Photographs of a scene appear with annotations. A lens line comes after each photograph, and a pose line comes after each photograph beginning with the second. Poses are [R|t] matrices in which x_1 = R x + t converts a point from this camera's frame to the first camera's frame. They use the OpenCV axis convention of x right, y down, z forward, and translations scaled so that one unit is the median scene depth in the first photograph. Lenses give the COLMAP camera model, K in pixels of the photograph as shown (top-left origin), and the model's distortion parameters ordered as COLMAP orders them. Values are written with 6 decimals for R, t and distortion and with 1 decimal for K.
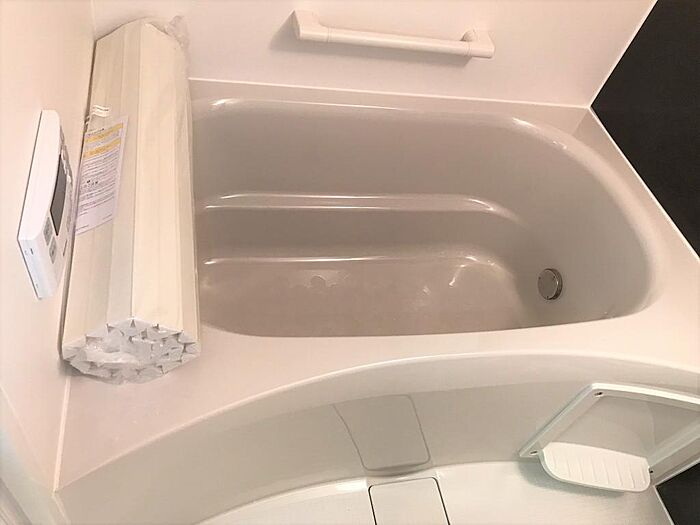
lens RADIAL K [[578.0, 0, 349.0], [0, 578.0, 262.2], [0, 0, 1]] dist [0.008264, 0.014149]
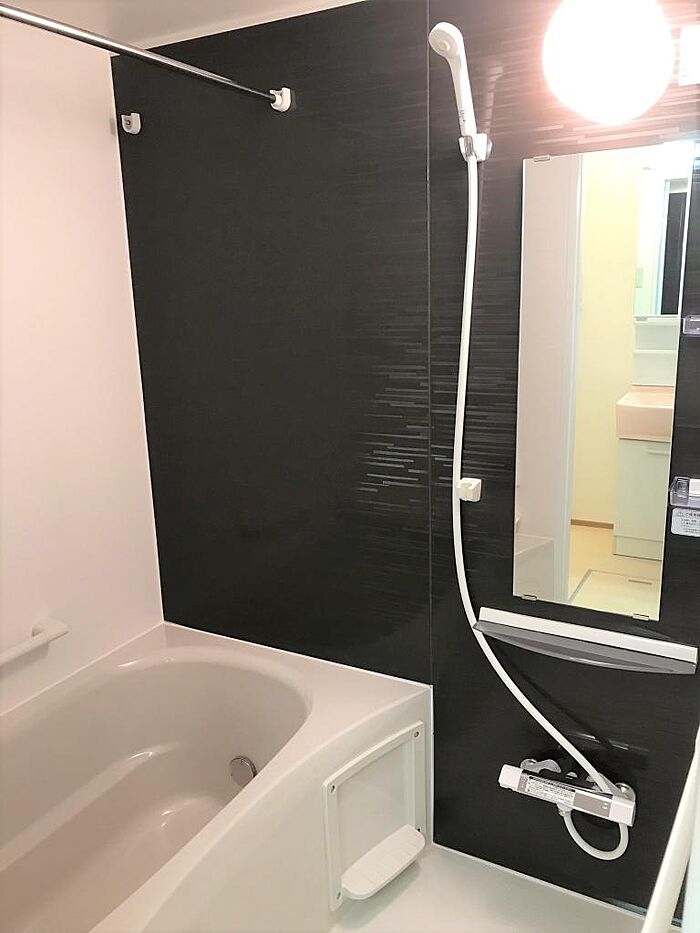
lens RADIAL K [[770.4, 0, 350.4], [0, 770.4, 466.7], [0, 0, 1]] dist [0.008264, 0.014149]
pose [[0.642986, -0.413028, 0.644962, -0.200087], [0.667375, 0.715300, -0.207259, 0.061036], [-0.375738, 0.563697, 0.735573, -0.382083]]
